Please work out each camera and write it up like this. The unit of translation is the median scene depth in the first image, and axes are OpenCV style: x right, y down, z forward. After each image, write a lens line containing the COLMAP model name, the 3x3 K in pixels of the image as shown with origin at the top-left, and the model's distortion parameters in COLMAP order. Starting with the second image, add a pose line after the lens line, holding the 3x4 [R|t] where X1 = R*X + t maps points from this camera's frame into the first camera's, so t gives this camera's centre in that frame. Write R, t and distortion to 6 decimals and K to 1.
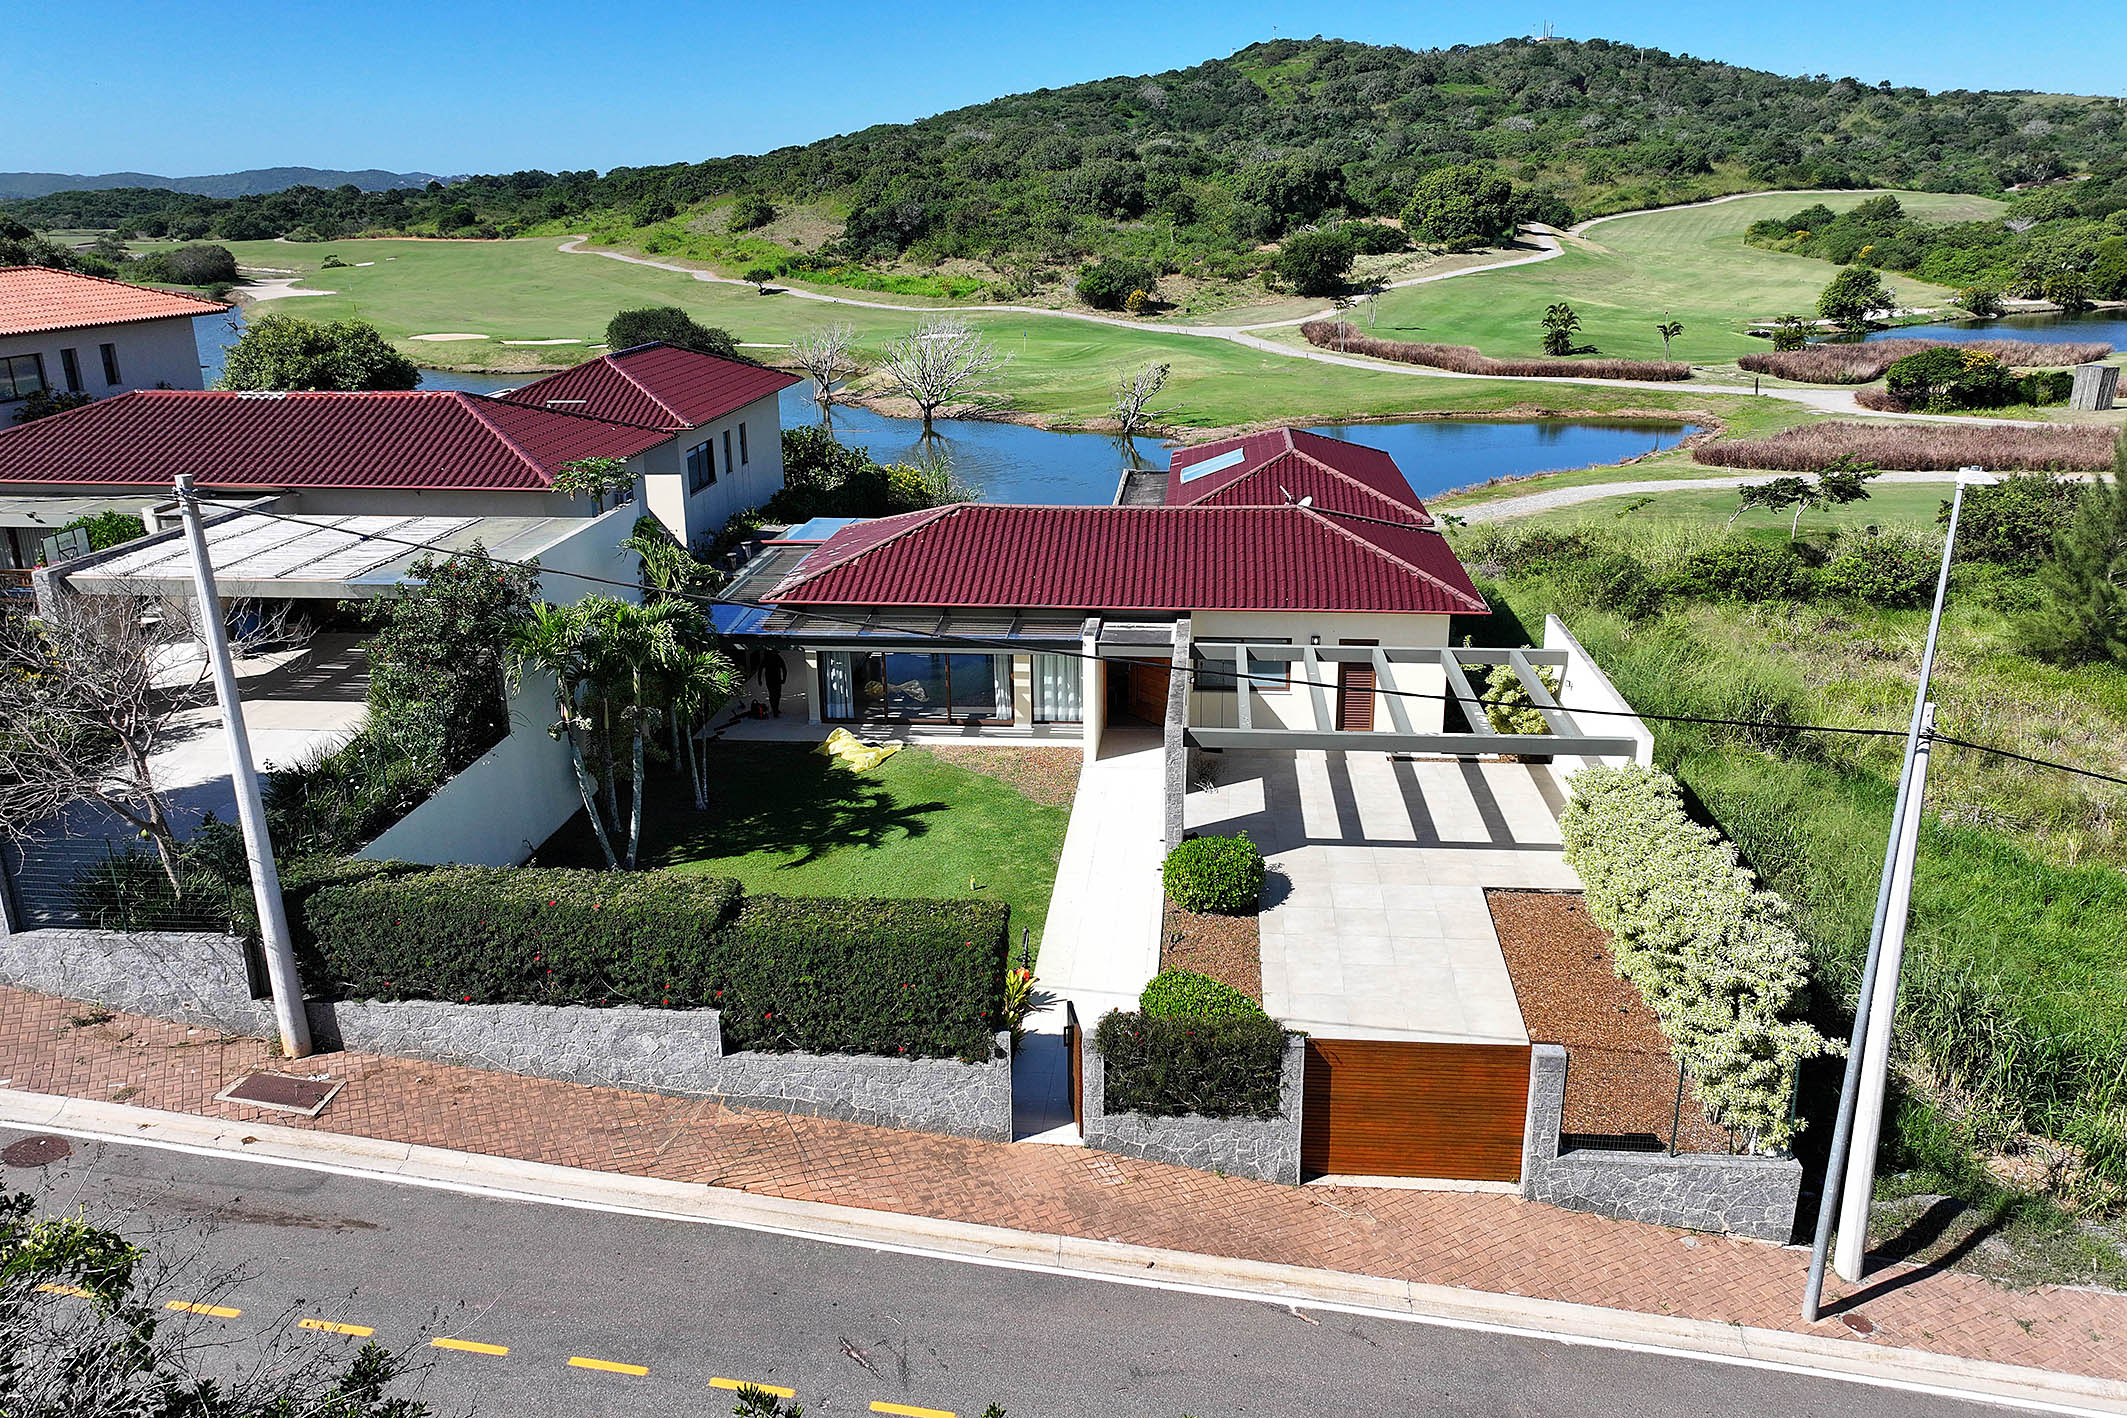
lens RADIAL K [[1525.6, 0, 1116.8], [0, 1525.6, 684.1], [0, 0, 1]] dist [-0.002336, 0.023695]
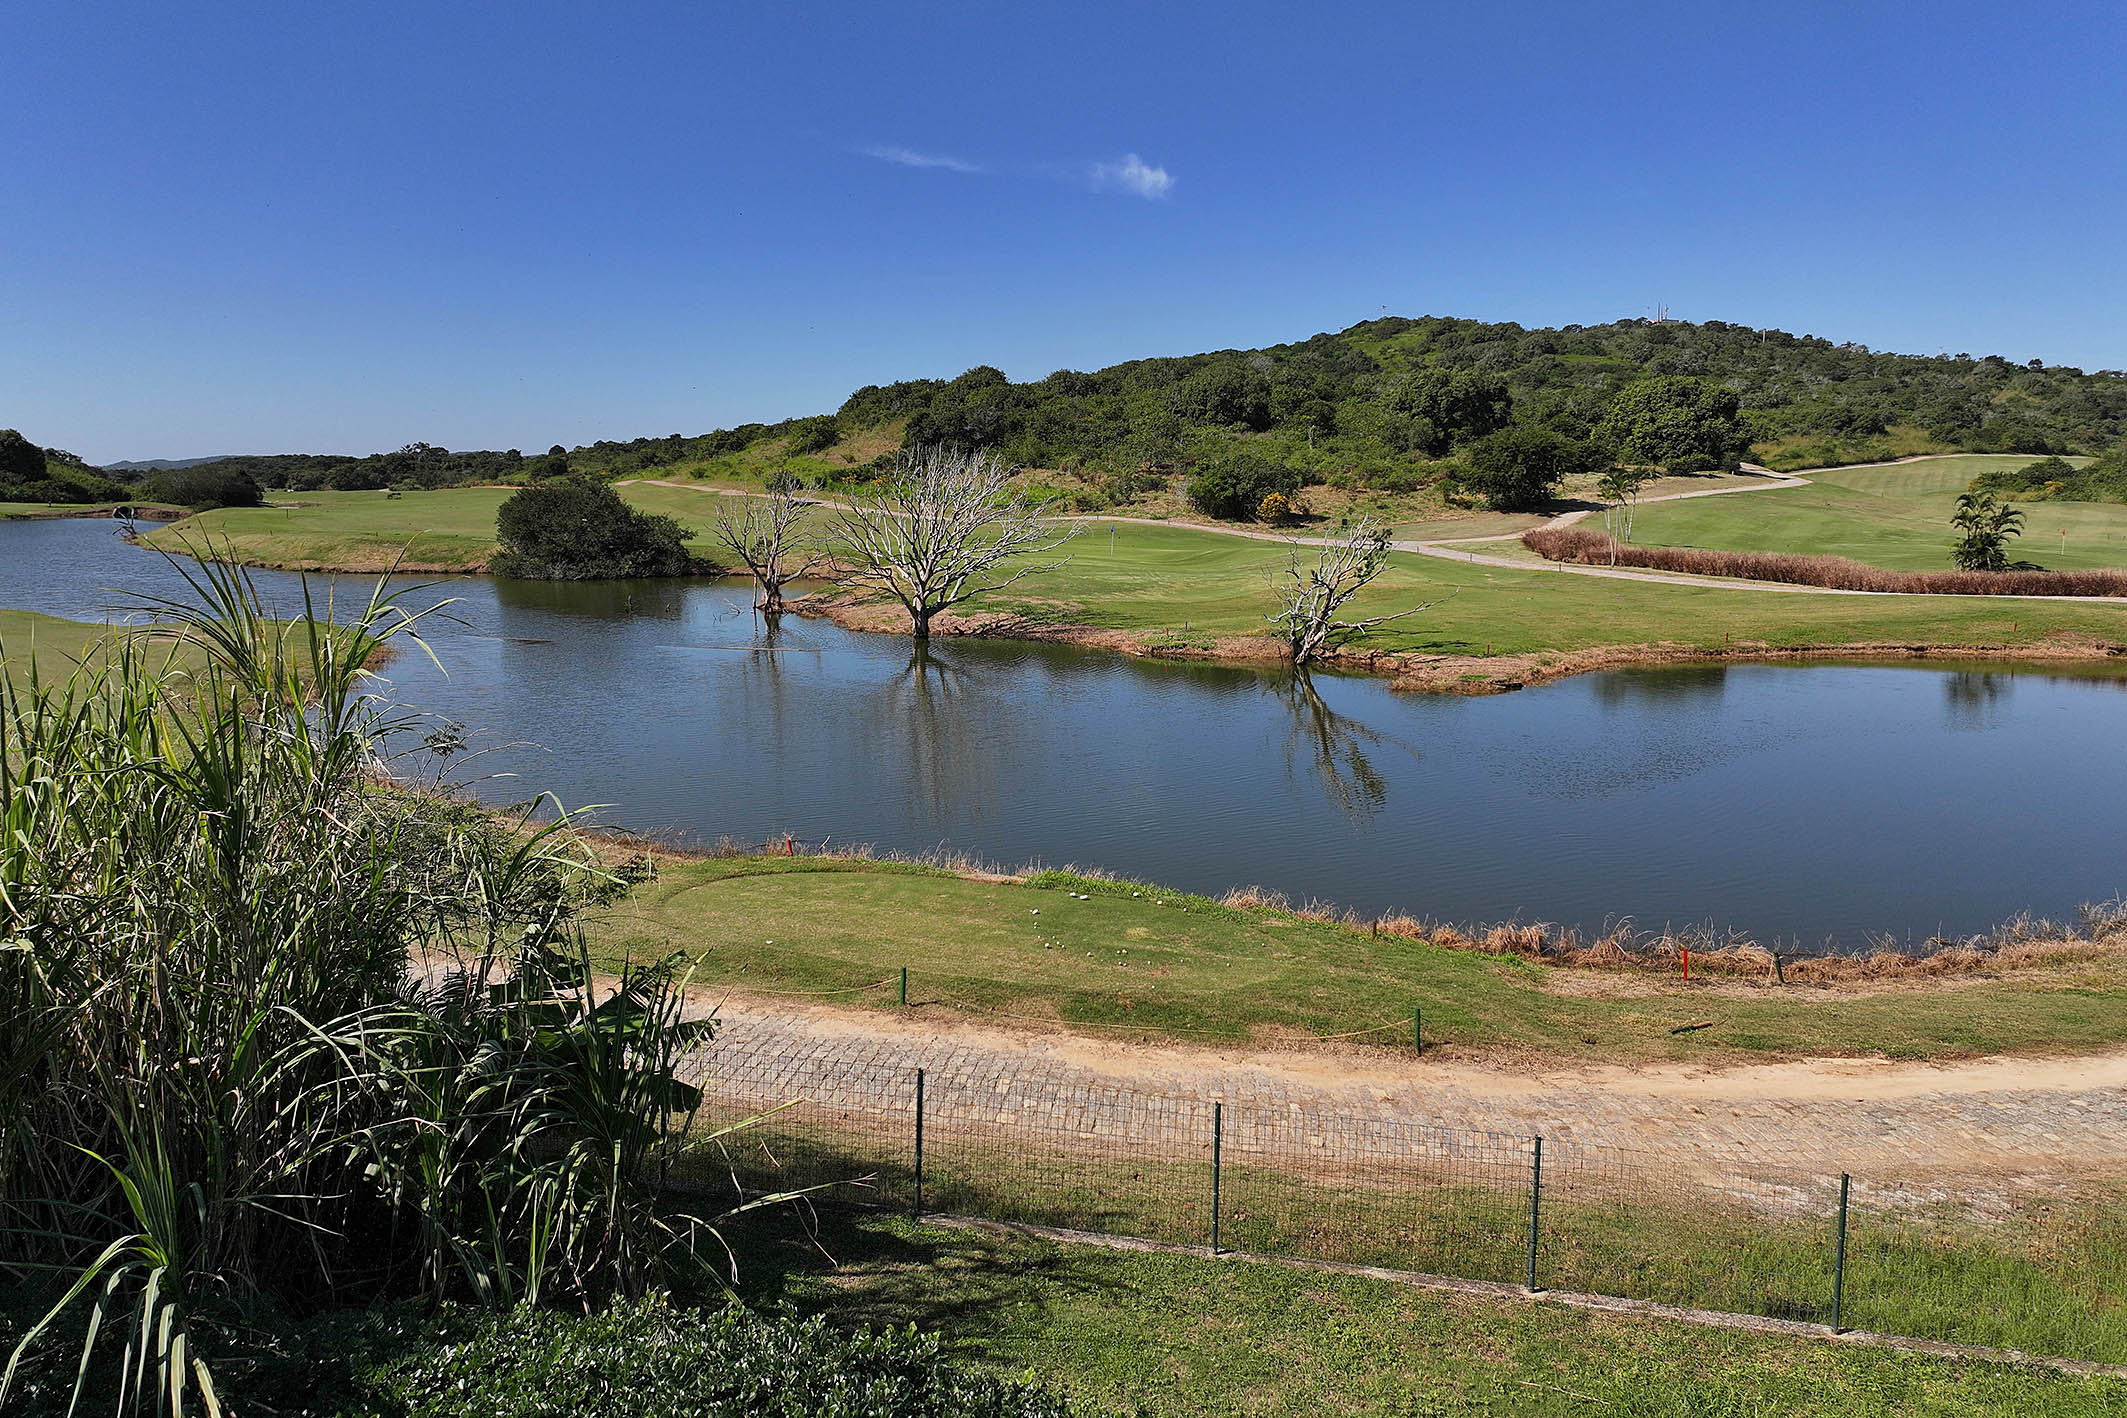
lens RADIAL K [[1491.8, 0, 1071.5], [0, 1491.8, 619.2], [0, 0, 1]] dist [-0.001307, 0.015272]
pose [[0.995286, 0.020966, -0.094685, -0.009487], [-0.041129, 0.975452, -0.216338, -0.030062], [0.087825, 0.219213, 0.971716, 0.219961]]
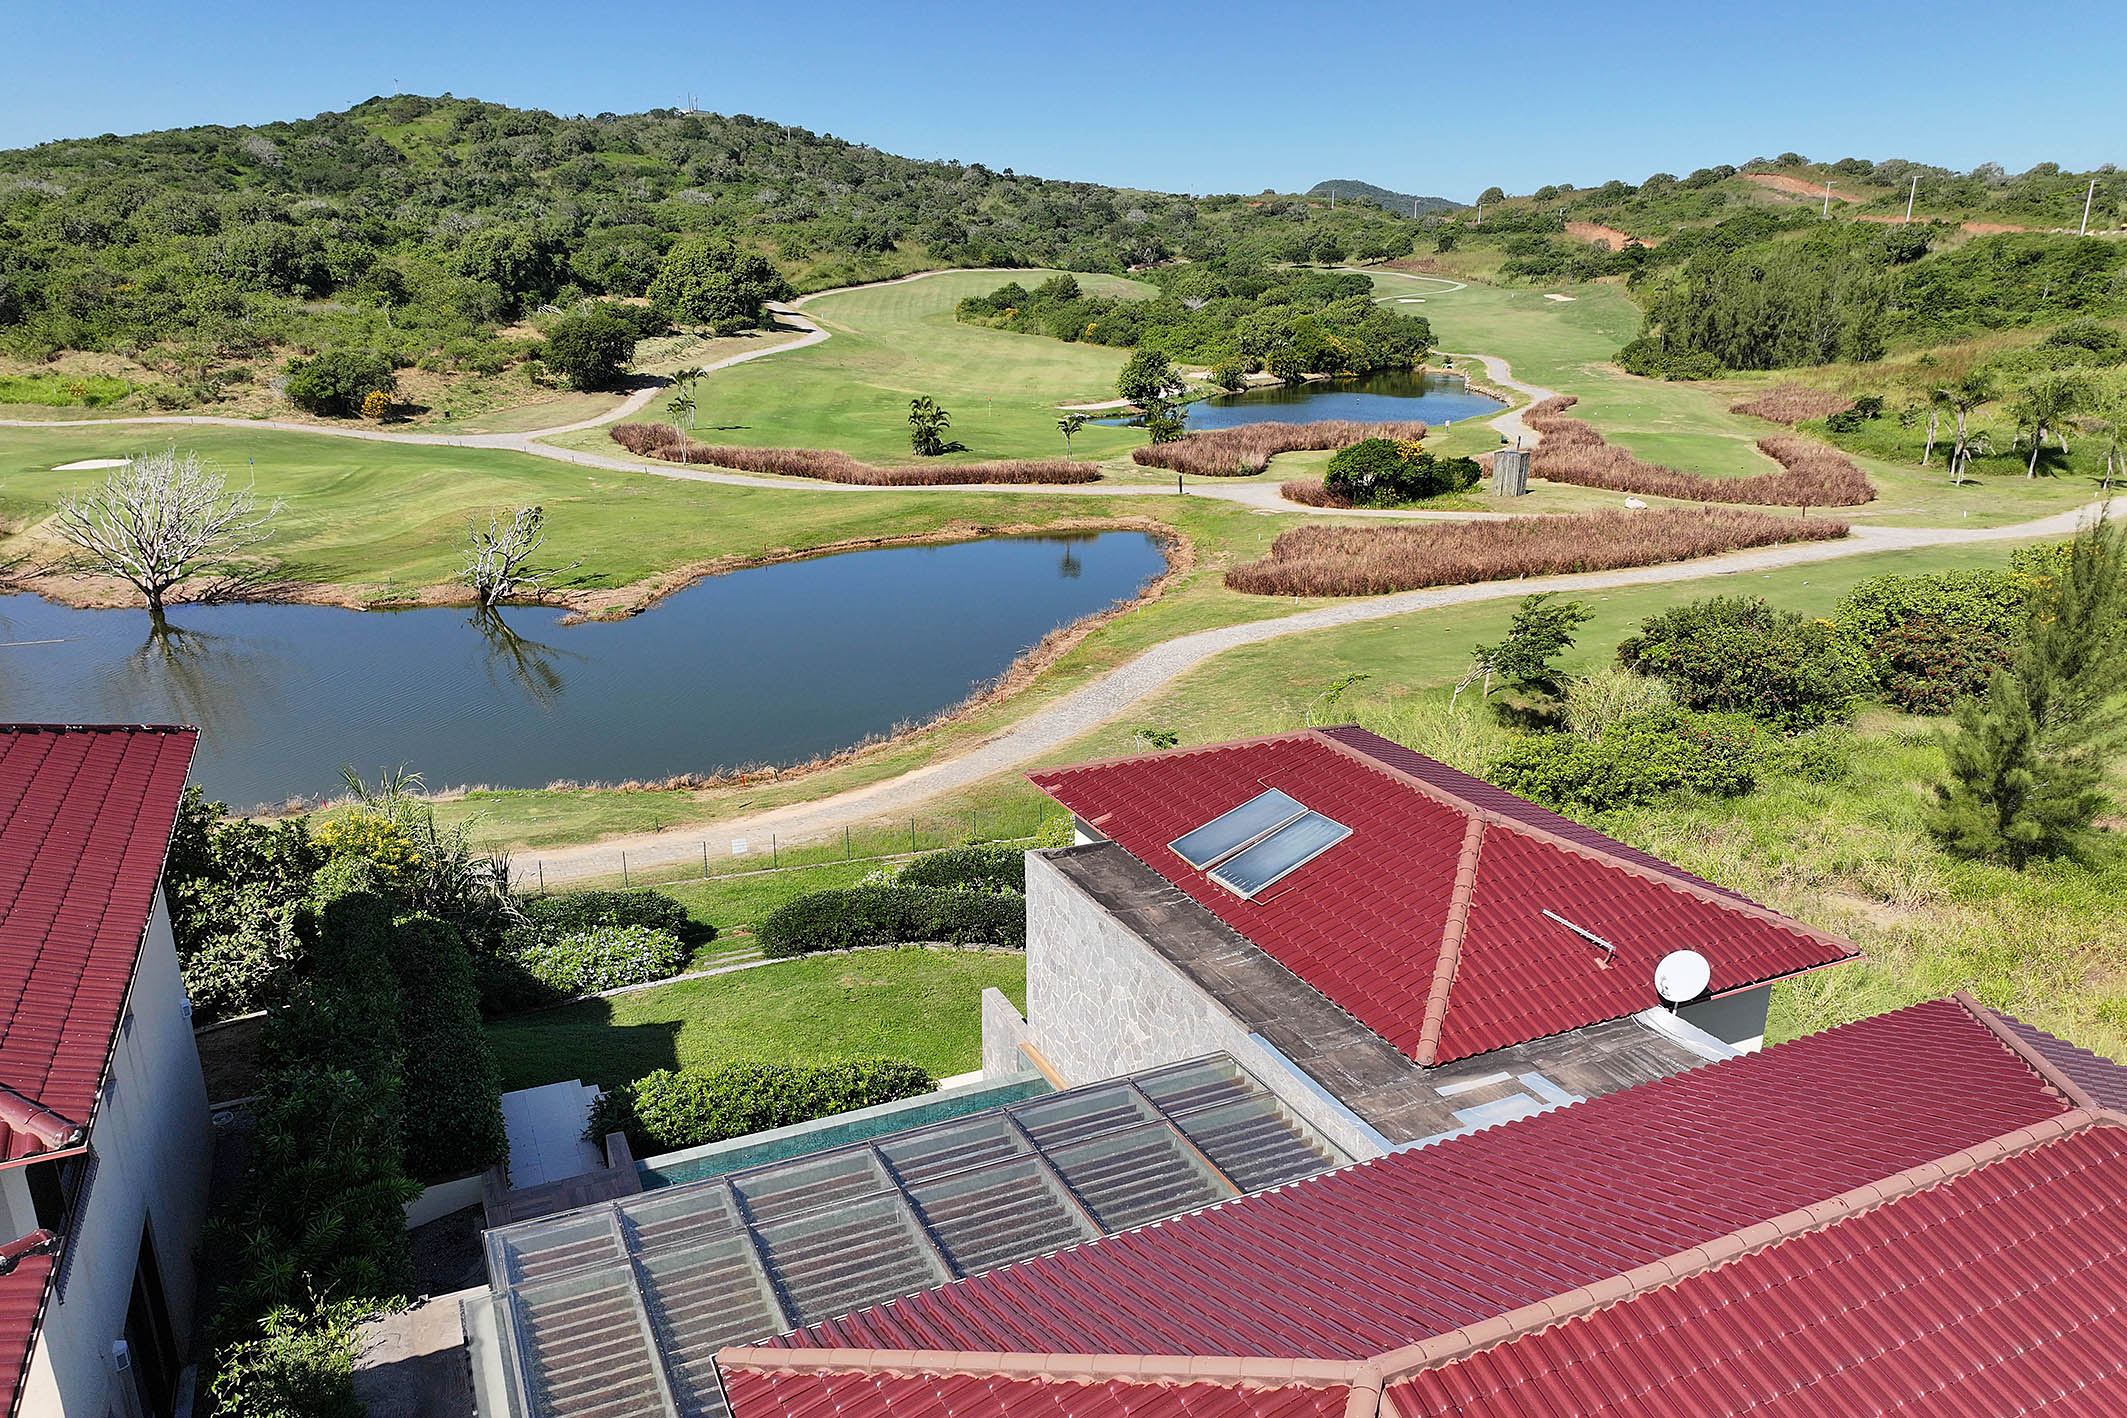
lens RADIAL K [[1488.4, 0, 1063.5], [0, 1488.4, 792.4], [0, 0, 1]] dist [-0.008041, 0.028105]
pose [[0.878604, -0.152224, 0.452640, -0.037096], [0.139662, 0.988301, 0.061276, -0.035183], [-0.456672, 0.009379, 0.889586, 0.107340]]
